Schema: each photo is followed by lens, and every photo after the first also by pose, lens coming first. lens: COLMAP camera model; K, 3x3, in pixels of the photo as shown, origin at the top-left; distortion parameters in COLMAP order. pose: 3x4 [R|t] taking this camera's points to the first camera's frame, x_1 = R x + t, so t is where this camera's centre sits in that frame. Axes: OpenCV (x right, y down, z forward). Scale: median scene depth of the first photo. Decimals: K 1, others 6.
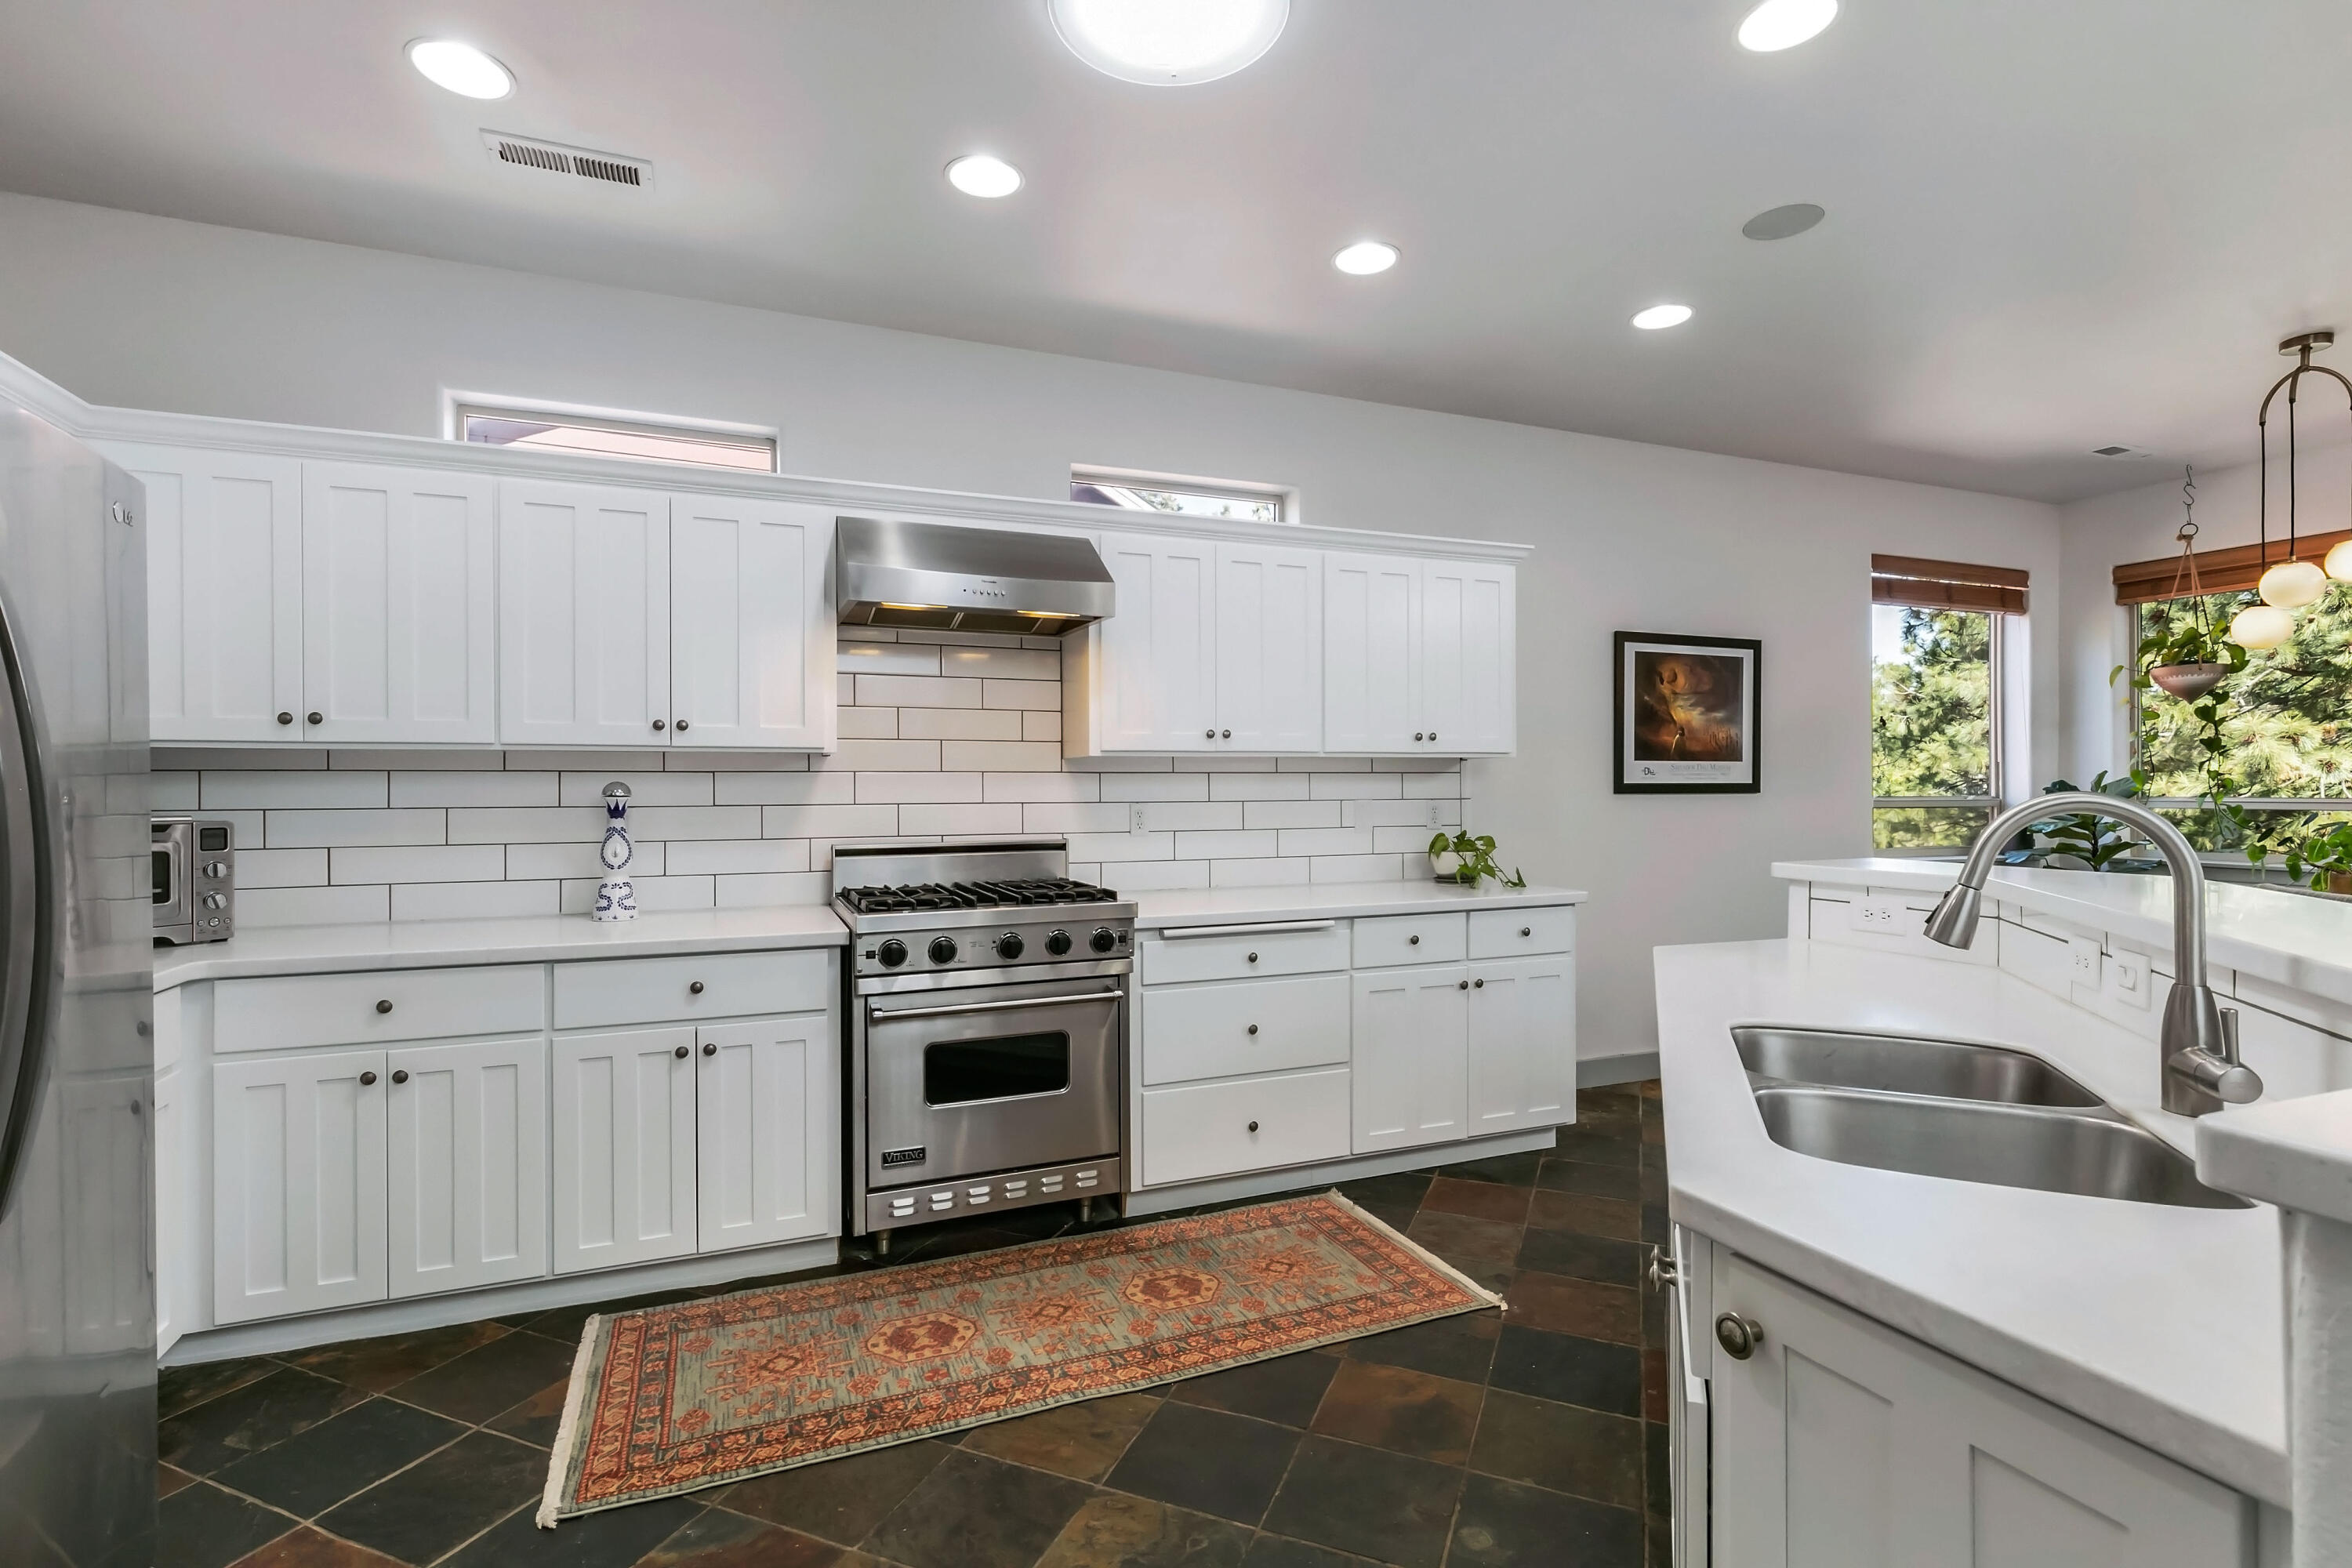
lens RADIAL K [[1211.1, 0, 1177.9], [0, 1211.1, 776.8], [0, 0, 1]] dist [0.003657, 0.000559]
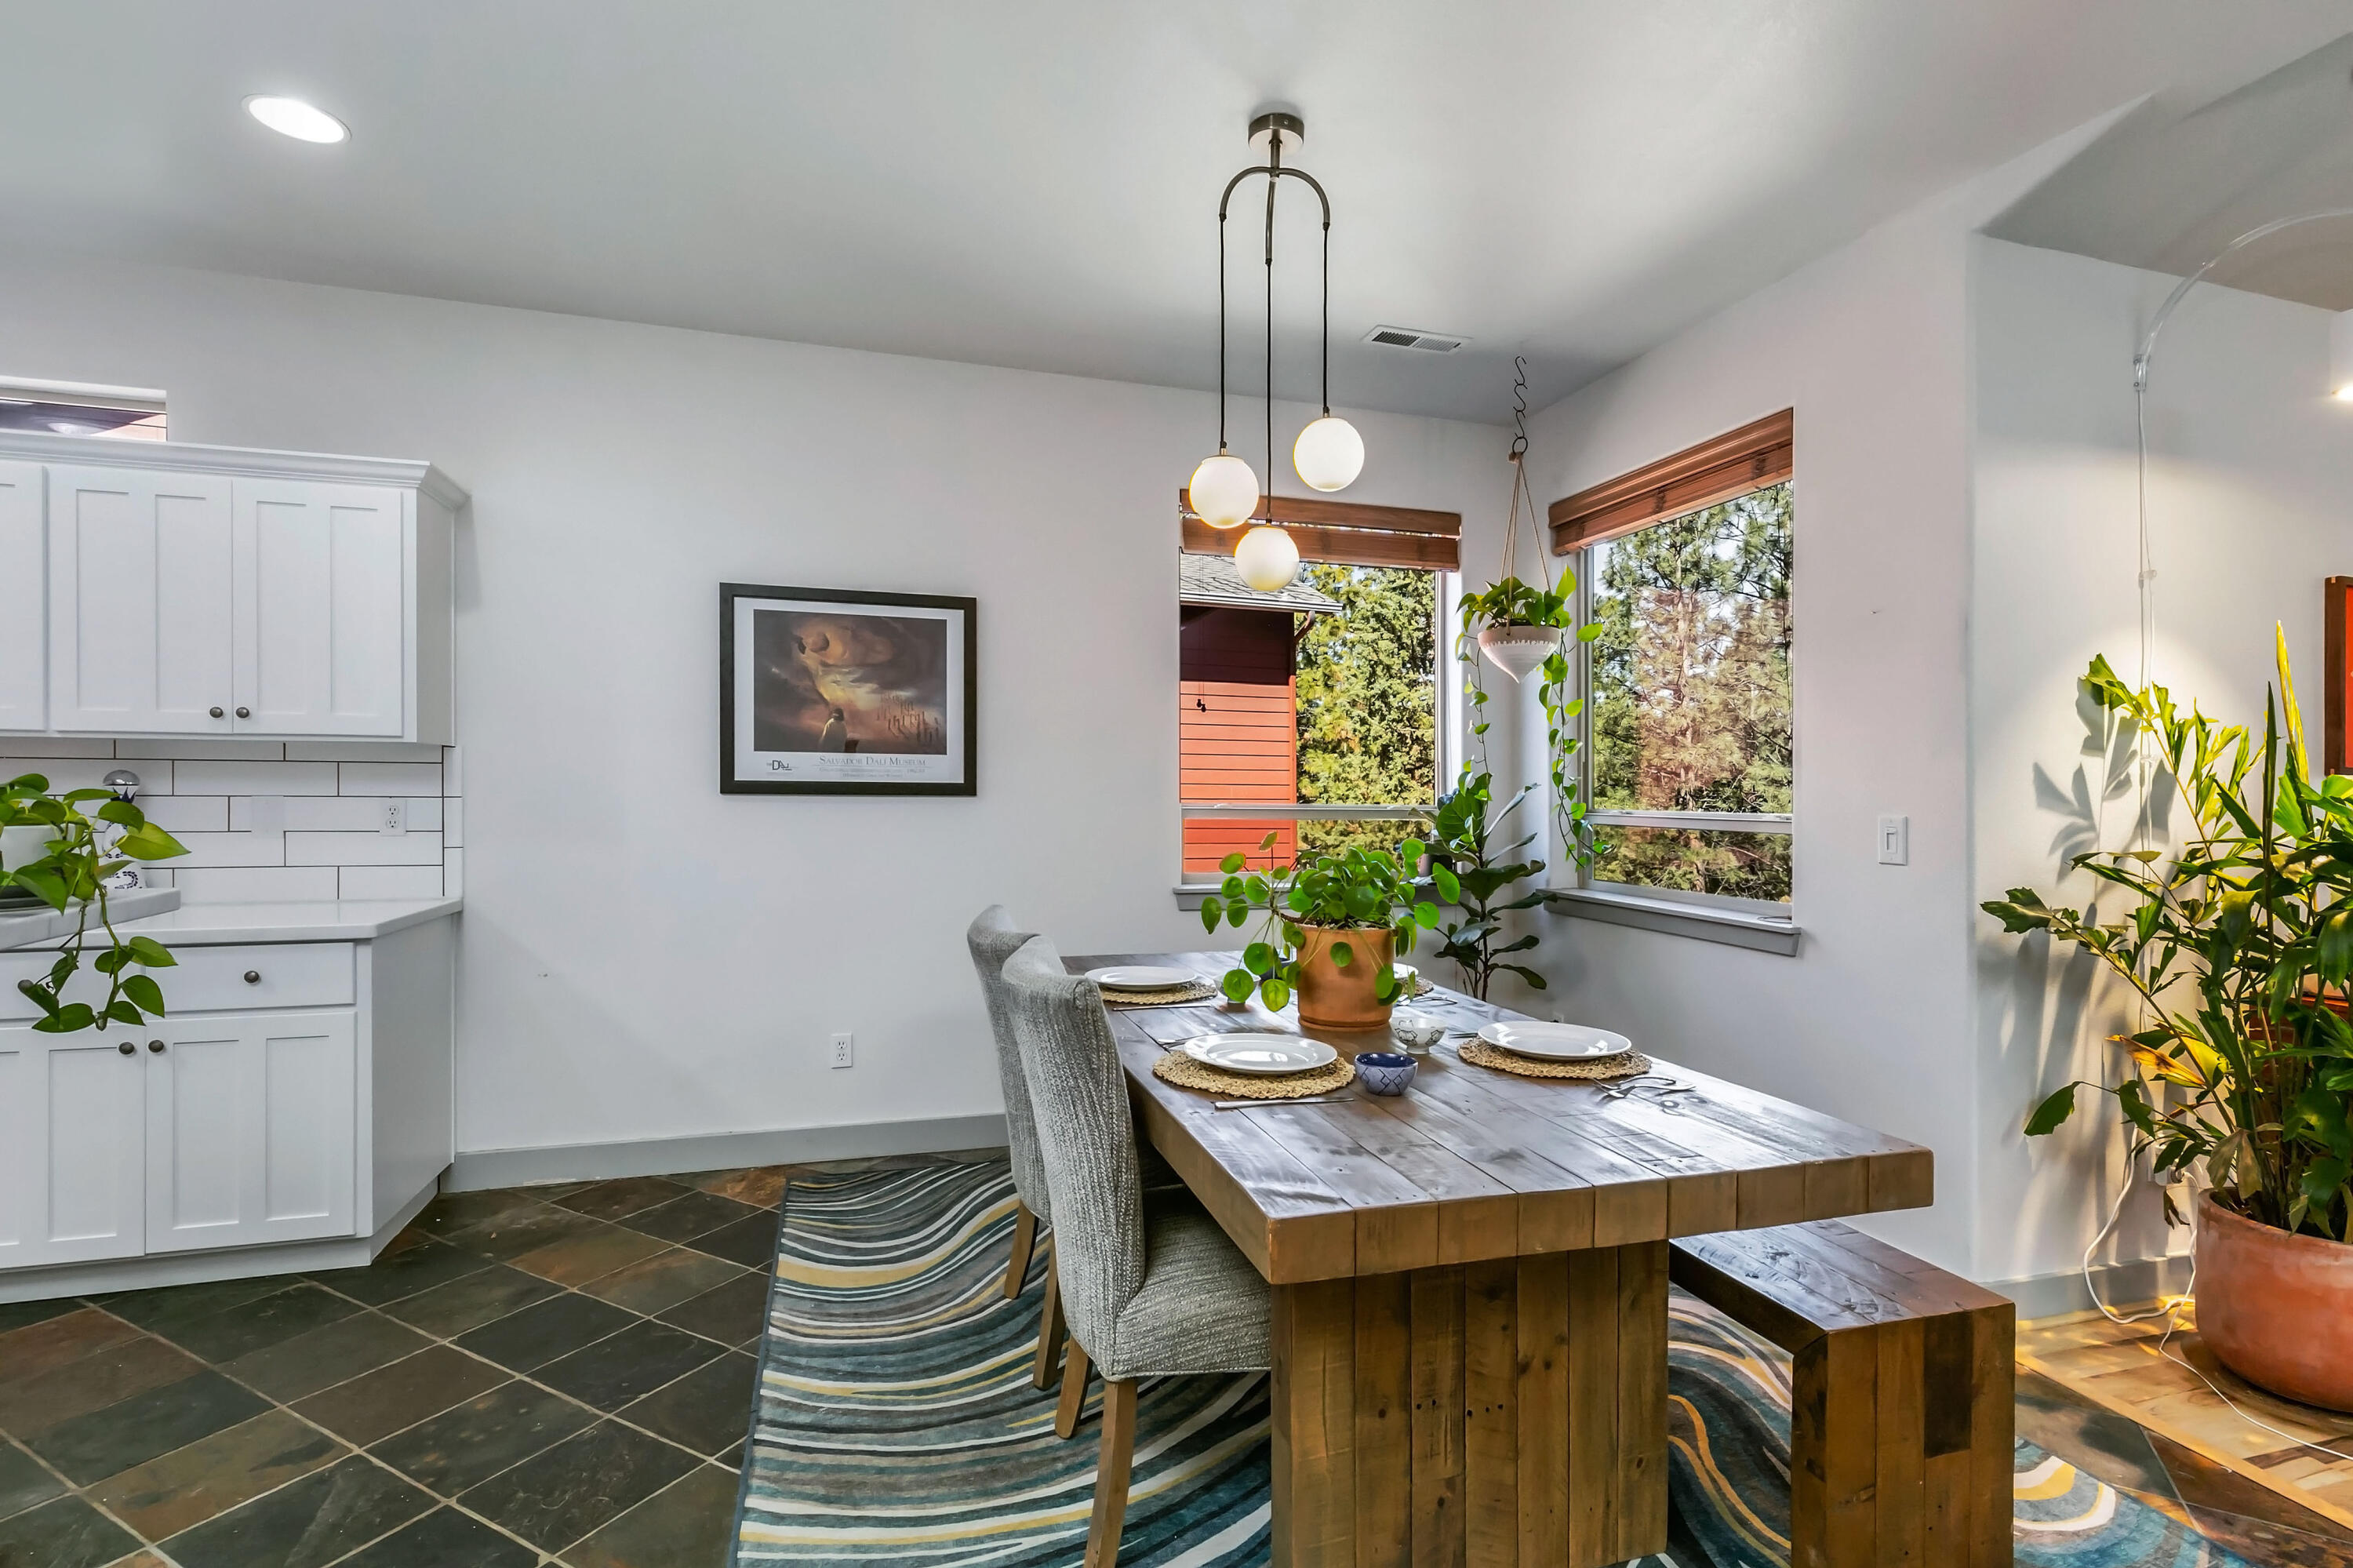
lens RADIAL K [[1110.9, 0, 1186.2], [0, 1110.9, 791.4], [0, 0, 1]] dist [-0.003638, -0.000577]
pose [[0.990762, 0.014832, -0.134801, 0.726458], [-0.013383, 0.999843, 0.011654, 0.000454], [0.134953, -0.009742, 0.990804, 0.323145]]
